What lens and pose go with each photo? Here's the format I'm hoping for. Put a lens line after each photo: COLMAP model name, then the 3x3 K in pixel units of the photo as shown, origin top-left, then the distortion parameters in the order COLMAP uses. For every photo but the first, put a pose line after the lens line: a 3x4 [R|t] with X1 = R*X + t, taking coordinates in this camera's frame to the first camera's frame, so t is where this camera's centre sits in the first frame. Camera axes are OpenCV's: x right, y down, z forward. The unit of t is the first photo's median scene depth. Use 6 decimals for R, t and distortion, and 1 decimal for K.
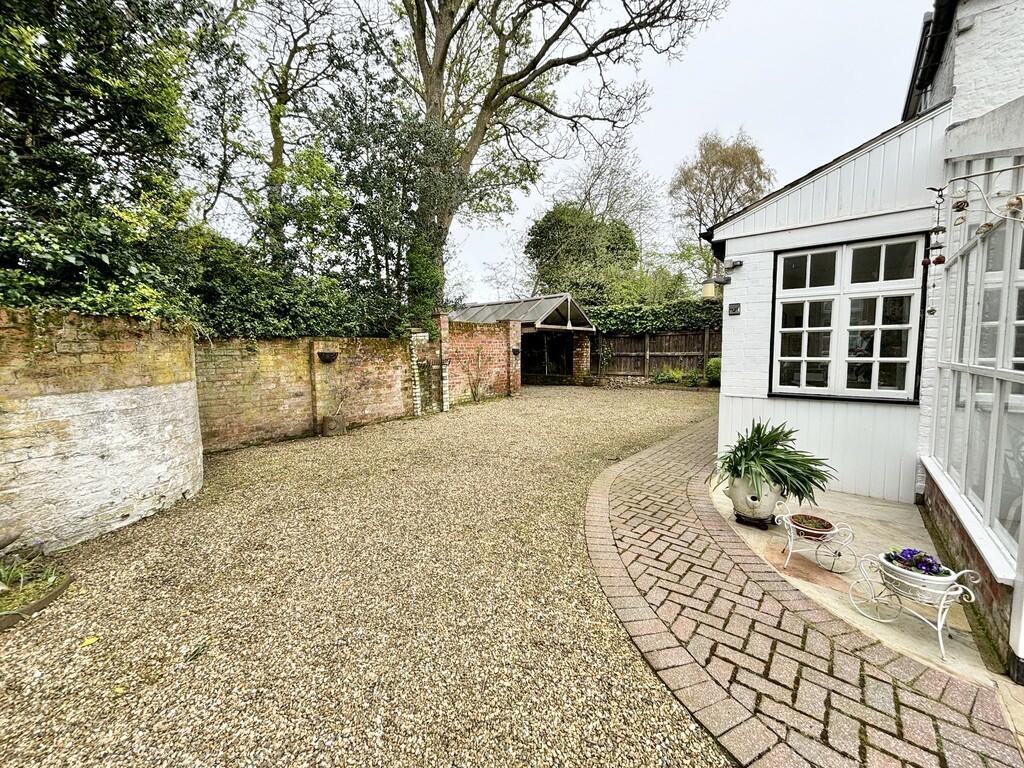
lens RADIAL K [[414.6, 0, 516.6], [0, 414.6, 384.8], [0, 0, 1]] dist [-0.000742, -0.000600]
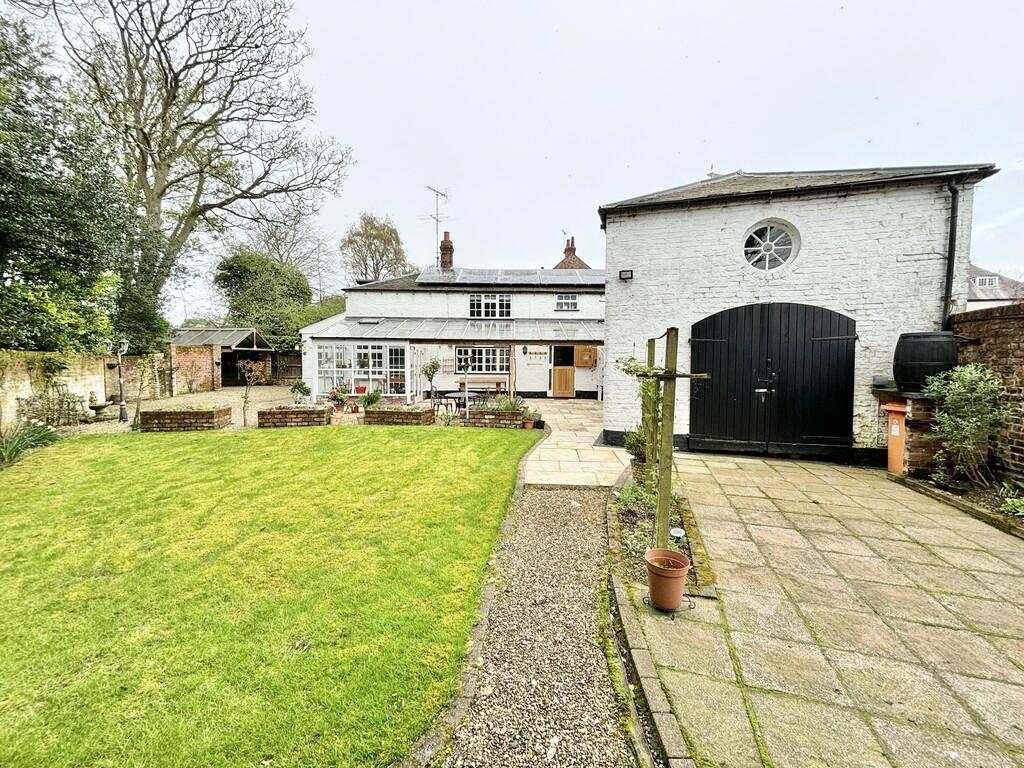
lens RADIAL K [[414.6, 0, 510.9], [0, 414.6, 387.0], [0, 0, 1]] dist [-0.000742, -0.000600]
pose [[0.787023, -0.021375, 0.616553, -0.299717], [0.035656, 0.999305, -0.010870, 0.214229], [-0.615892, 0.030539, 0.787238, -2.974480]]
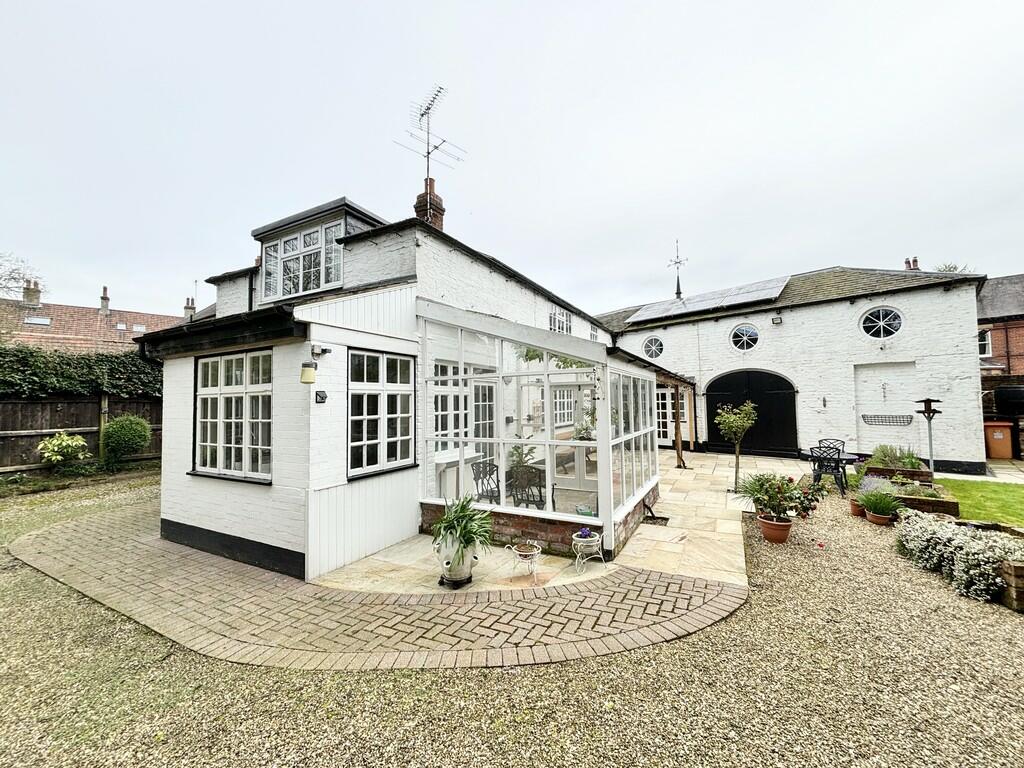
lens RADIAL K [[414.6, 0, 509.1], [0, 414.6, 381.9], [0, 0, 1]] dist [-0.000742, -0.000600]
pose [[-0.178599, 0.058825, 0.982162, -0.514816], [0.097523, 0.994354, -0.041821, -0.140380], [-0.979077, 0.088315, -0.183327, 0.785525]]
